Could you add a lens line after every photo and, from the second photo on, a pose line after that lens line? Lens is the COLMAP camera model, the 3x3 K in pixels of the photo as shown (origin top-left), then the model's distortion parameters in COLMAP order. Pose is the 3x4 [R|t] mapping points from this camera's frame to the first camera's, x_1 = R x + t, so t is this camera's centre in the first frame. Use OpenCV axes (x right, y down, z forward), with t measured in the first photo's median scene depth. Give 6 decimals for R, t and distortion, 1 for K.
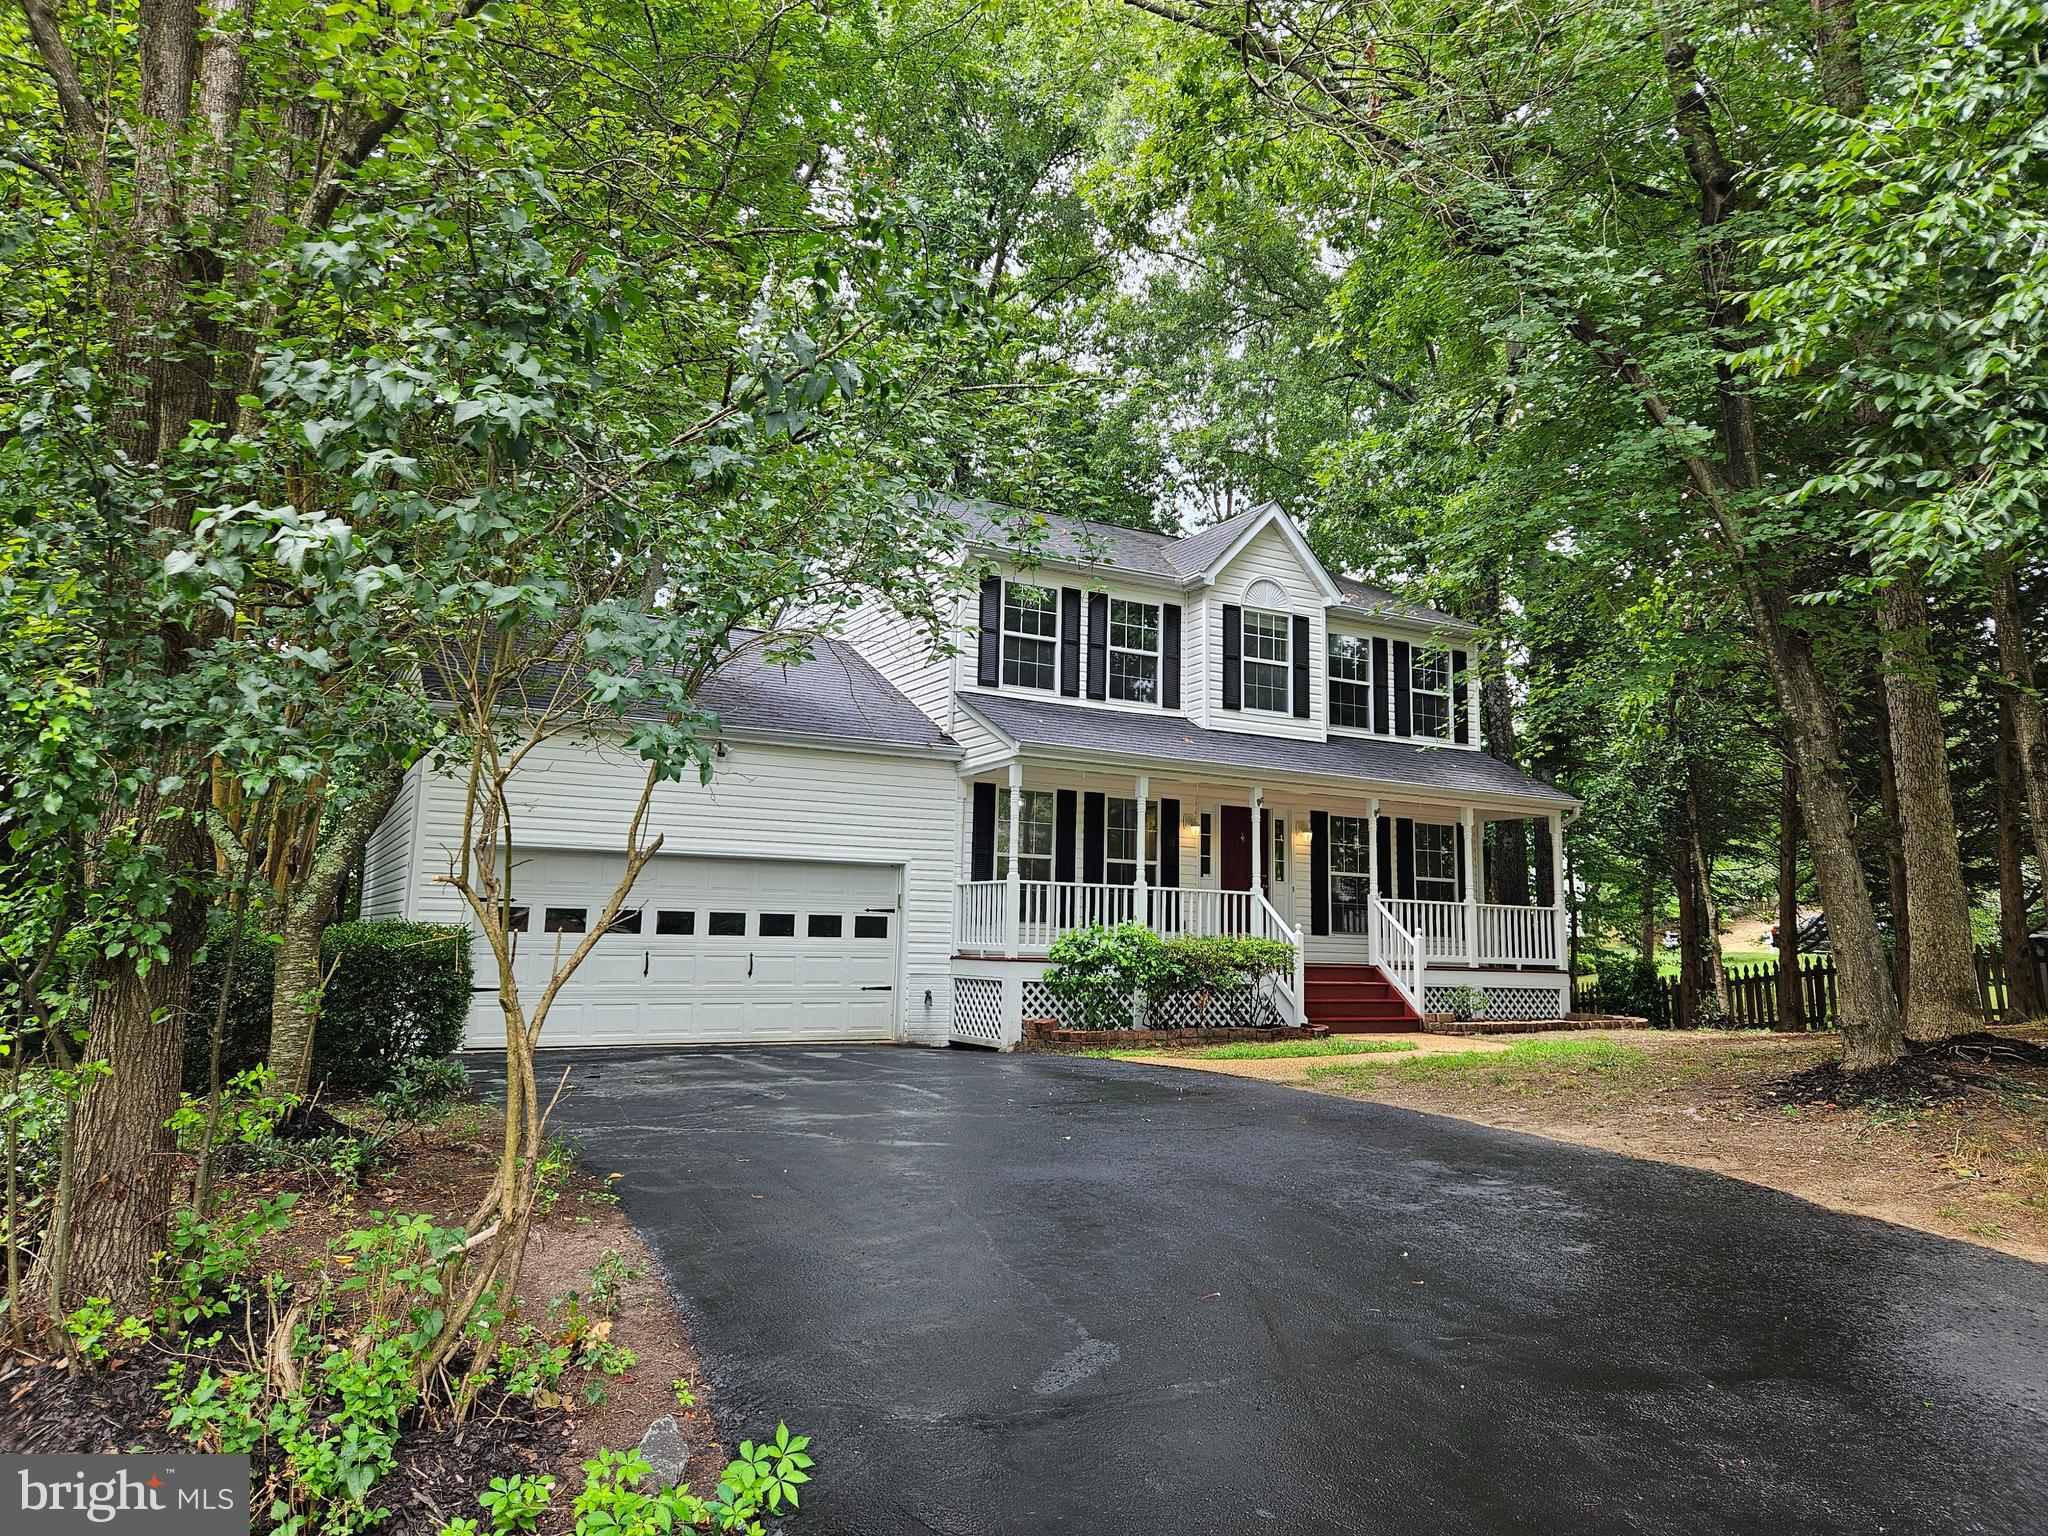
lens RADIAL K [[1374.5, 0, 1009.6], [0, 1374.5, 751.2], [0, 0, 1]] dist [0.006956, -0.019292]
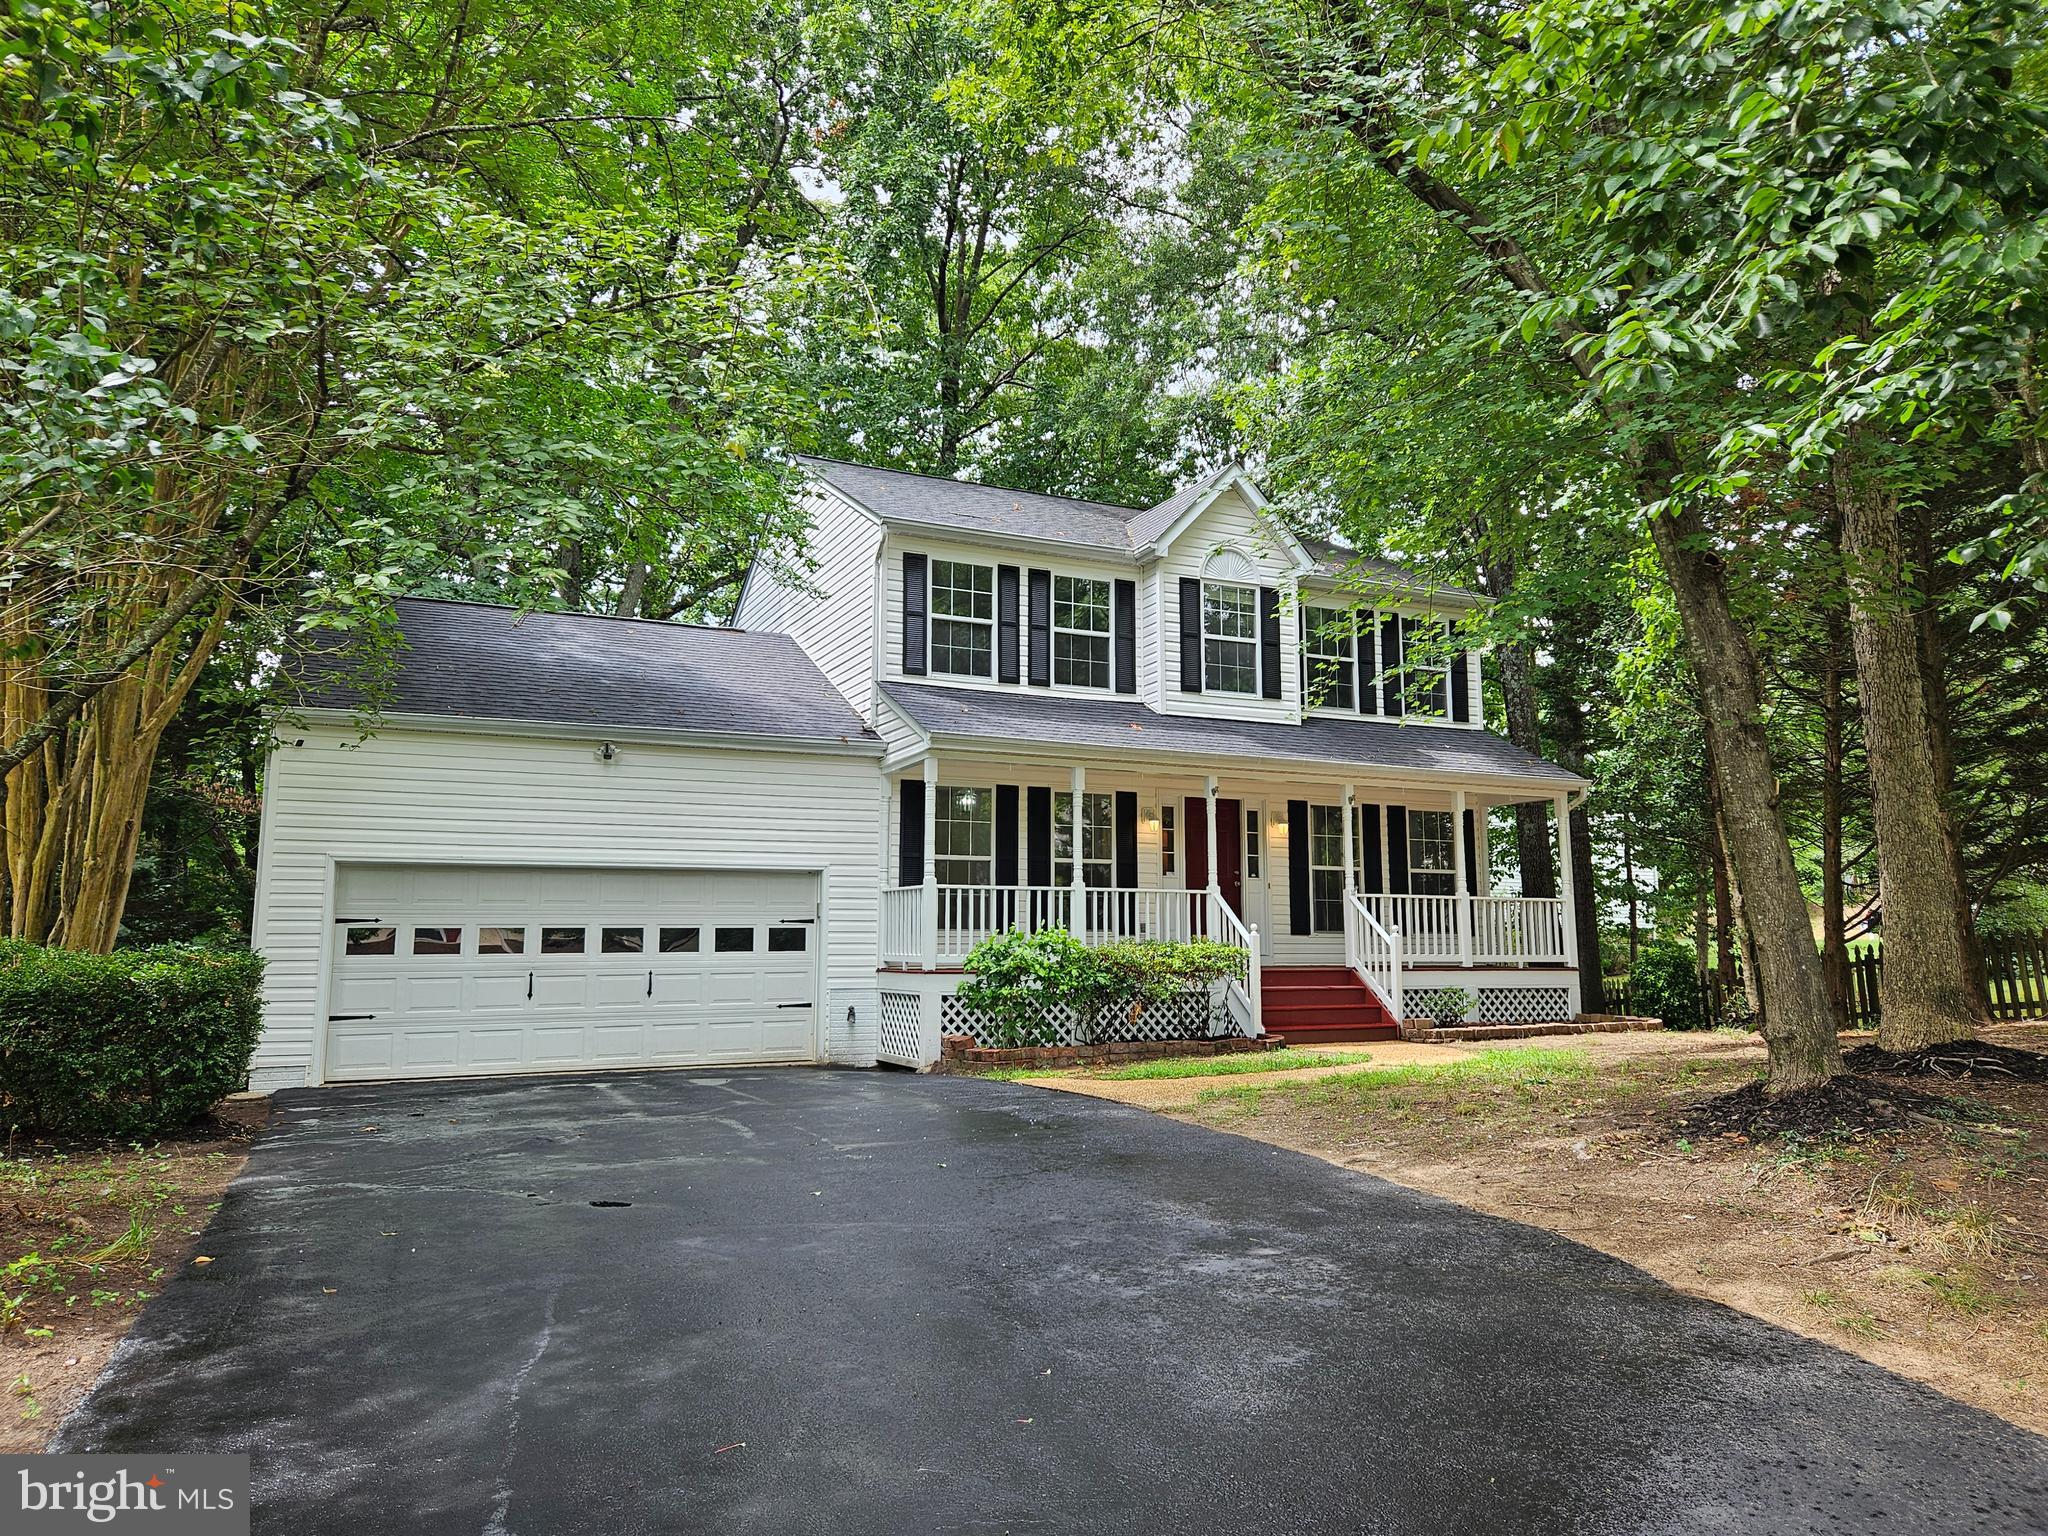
lens RADIAL K [[1374.5, 0, 1036.8], [0, 1374.5, 775.8], [0, 0, 1]] dist [0.006956, -0.019292]
pose [[0.998145, -0.030504, -0.052680, 0.112443], [0.031316, 0.999402, 0.014655, 0.009479], [0.052202, -0.016278, 0.998504, 0.084548]]
